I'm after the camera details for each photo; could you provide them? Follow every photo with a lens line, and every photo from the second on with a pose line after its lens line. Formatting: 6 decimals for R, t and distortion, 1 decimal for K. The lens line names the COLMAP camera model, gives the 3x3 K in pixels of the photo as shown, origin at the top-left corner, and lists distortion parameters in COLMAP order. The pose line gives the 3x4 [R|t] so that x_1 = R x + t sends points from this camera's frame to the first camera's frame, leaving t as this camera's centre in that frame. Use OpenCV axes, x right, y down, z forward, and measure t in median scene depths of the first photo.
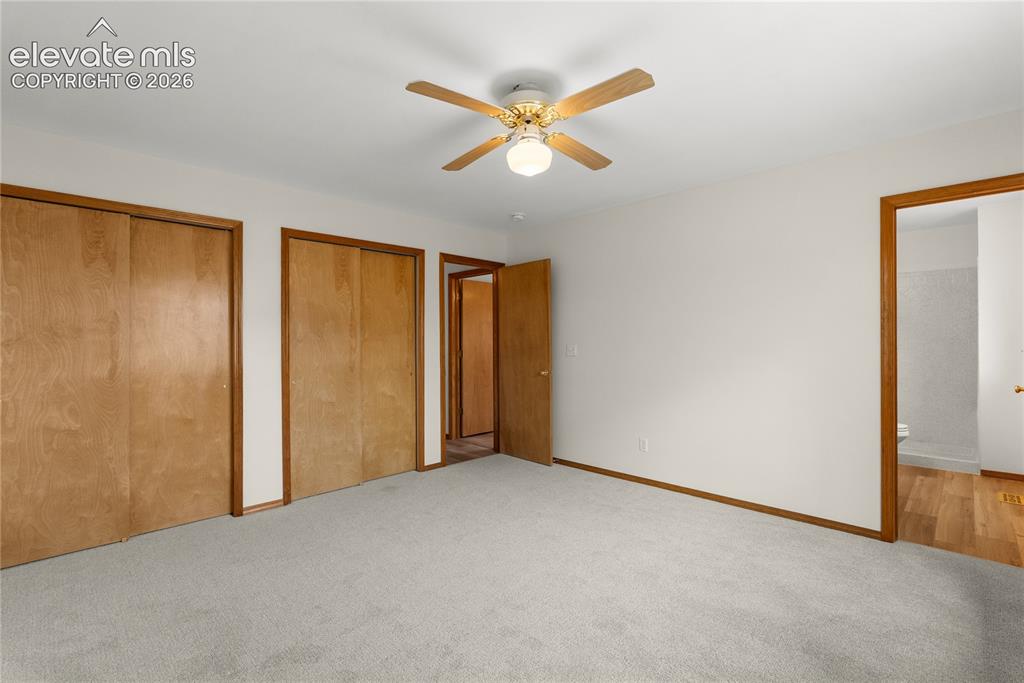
lens RADIAL K [[457.0, 0, 514.0], [0, 457.0, 338.0], [0, 0, 1]] dist [-0.013944, -0.000106]
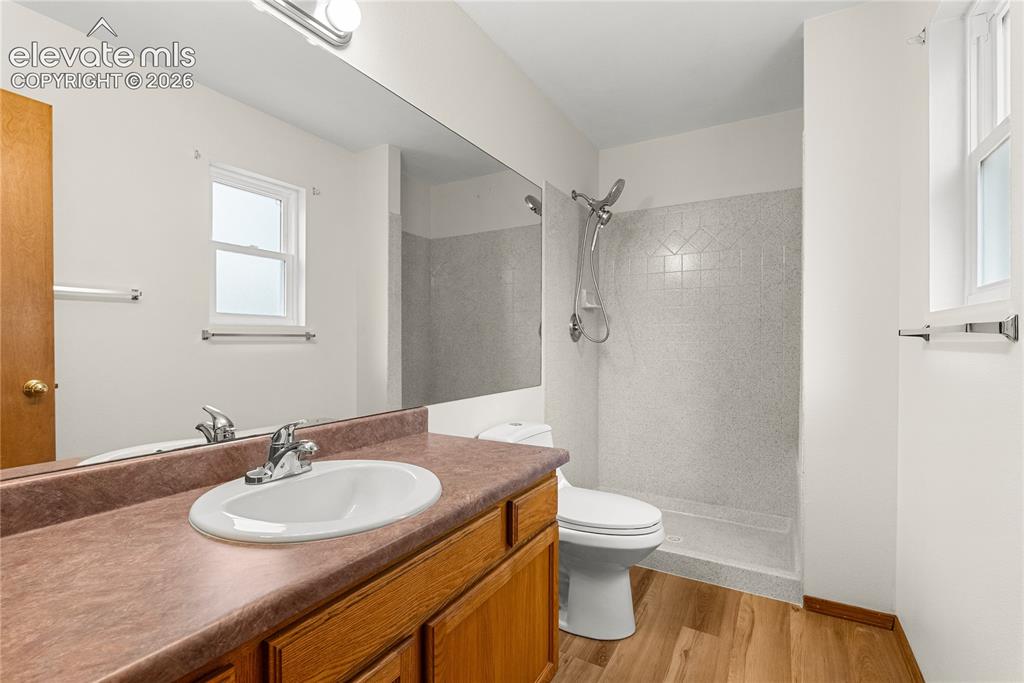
lens RADIAL K [[457.0, 0, 513.3], [0, 457.0, 341.9], [0, 0, 1]] dist [-0.013944, -0.000106]
pose [[0.972444, 0.000339, 0.233138, 0.636543], [-0.003018, 0.999933, 0.011134, 0.029946], [-0.233119, -0.011531, 0.972380, 0.617986]]
